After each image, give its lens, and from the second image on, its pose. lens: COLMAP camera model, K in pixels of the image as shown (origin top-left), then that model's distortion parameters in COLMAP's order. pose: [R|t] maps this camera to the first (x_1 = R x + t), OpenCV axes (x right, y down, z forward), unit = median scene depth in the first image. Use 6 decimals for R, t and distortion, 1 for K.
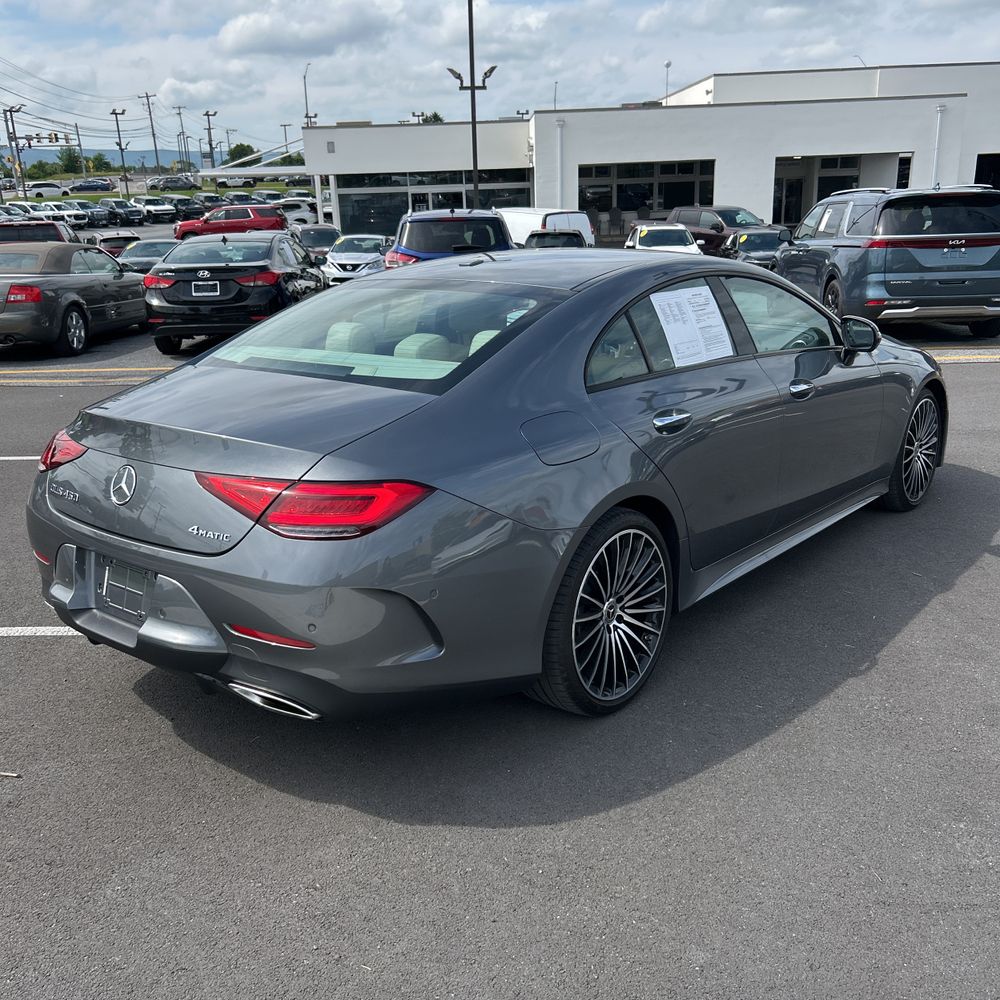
lens RADIAL K [[1004.6, 0, 493.6], [0, 1004.6, 507.2], [0, 0, 1]] dist [0.021550, -0.021759]
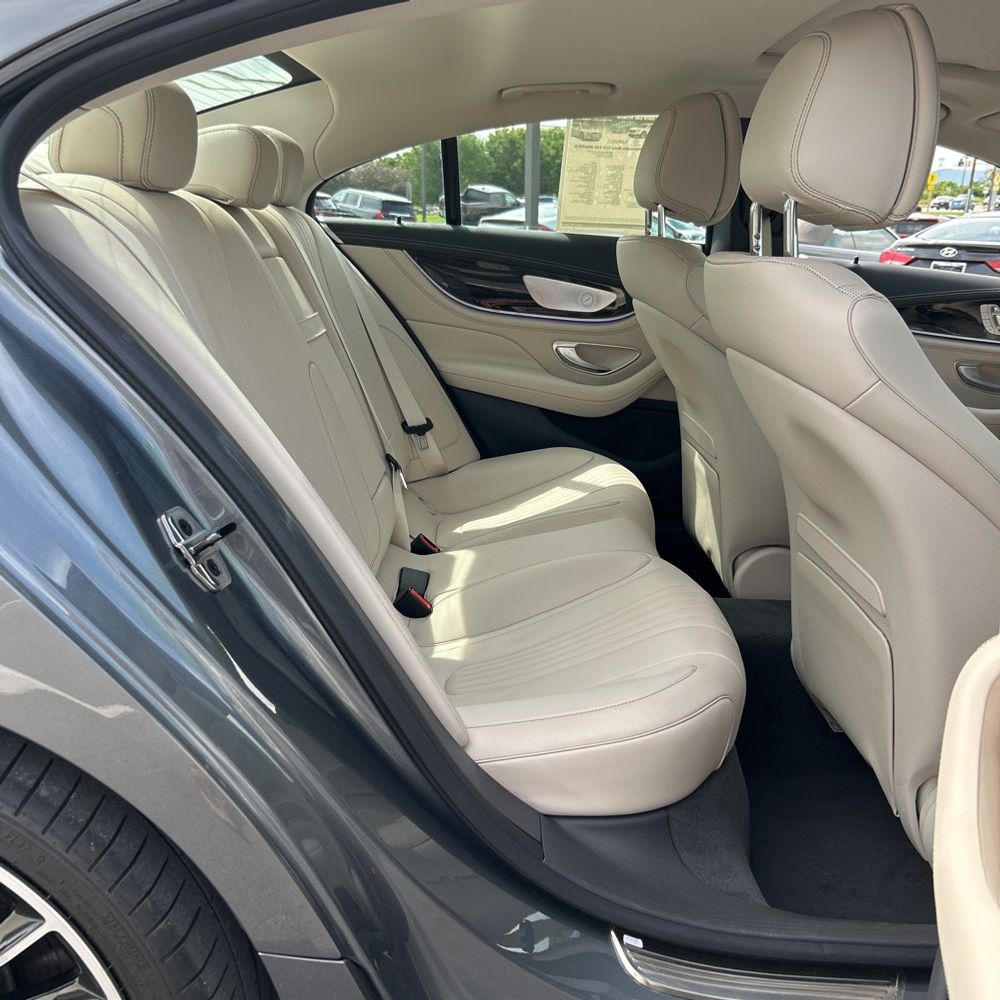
lens RADIAL K [[1010.9, 0, 500.6], [0, 1010.9, 498.4], [0, 0, 1]] dist [0.019339, -0.019404]
pose [[0.643817, 0.252466, -0.722330, 0.091637], [-0.272057, 0.957845, 0.092297, -0.027093], [0.715182, 0.137092, 0.685362, 0.227488]]
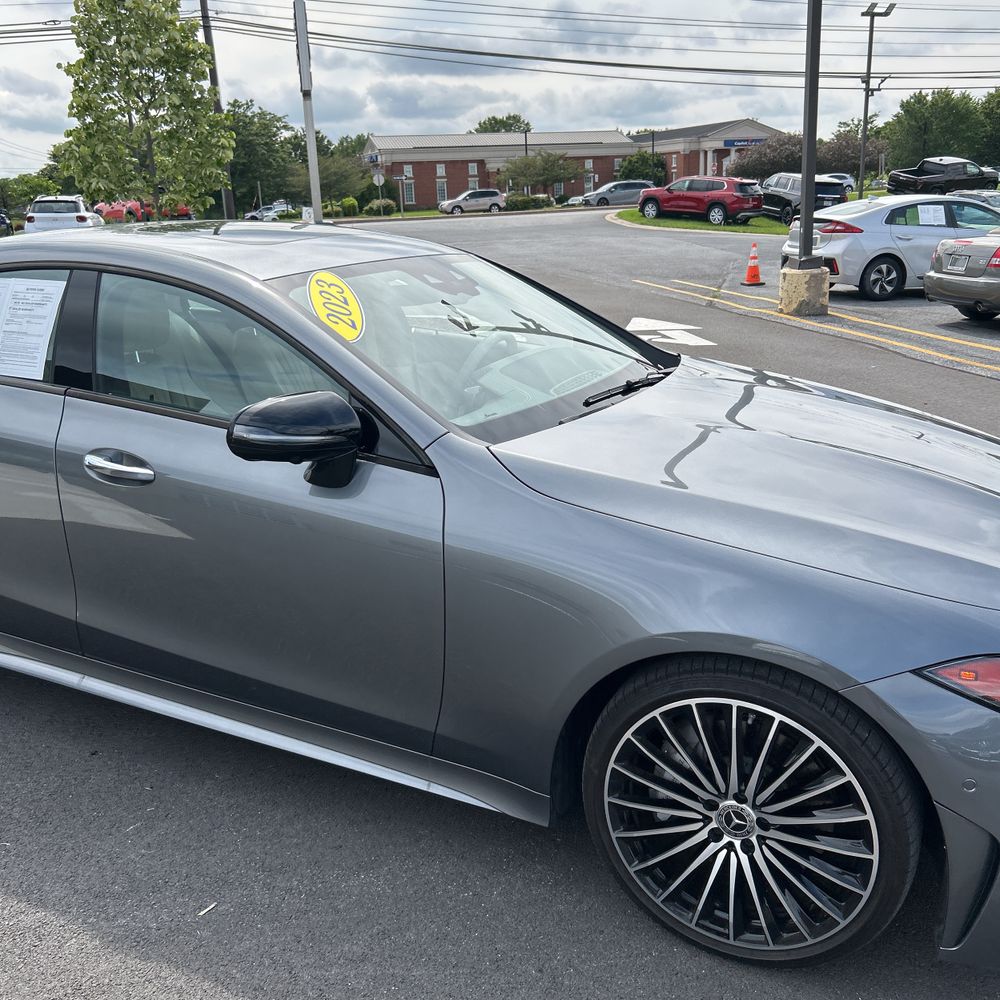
lens RADIAL K [[1005.5, 0, 507.8], [0, 1005.5, 495.4], [0, 0, 1]] dist [0.011206, -0.014581]
pose [[0.248409, 0.303430, -0.919904, 0.290412], [-0.270862, 0.933546, 0.234787, -0.096513], [0.930014, 0.190844, 0.314089, 0.320099]]
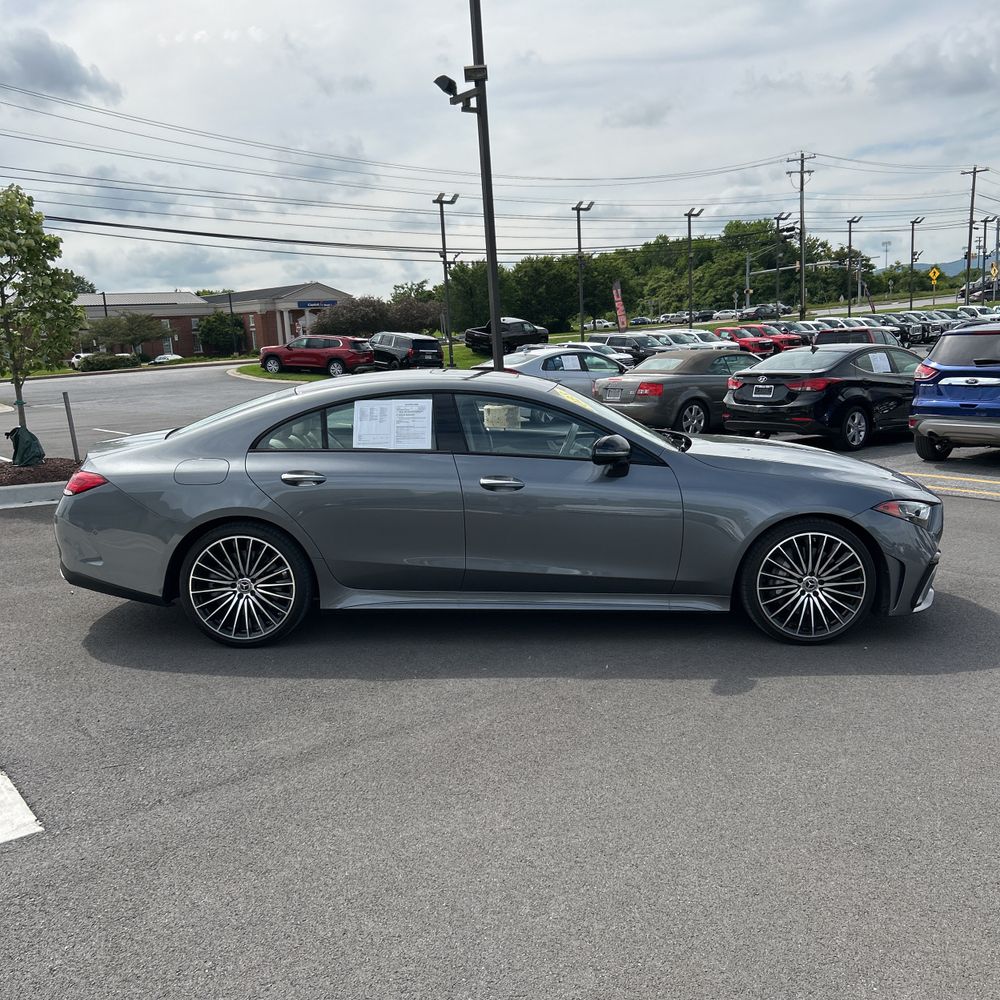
lens RADIAL K [[991.4, 0, 497.5], [0, 991.4, 502.7], [0, 0, 1]] dist [0.099880, -0.218015]
pose [[0.615060, 0.136777, -0.776527, 0.397178], [-0.212212, 0.977215, 0.004040, -0.030301], [0.759386, 0.162303, 0.630072, 0.065022]]
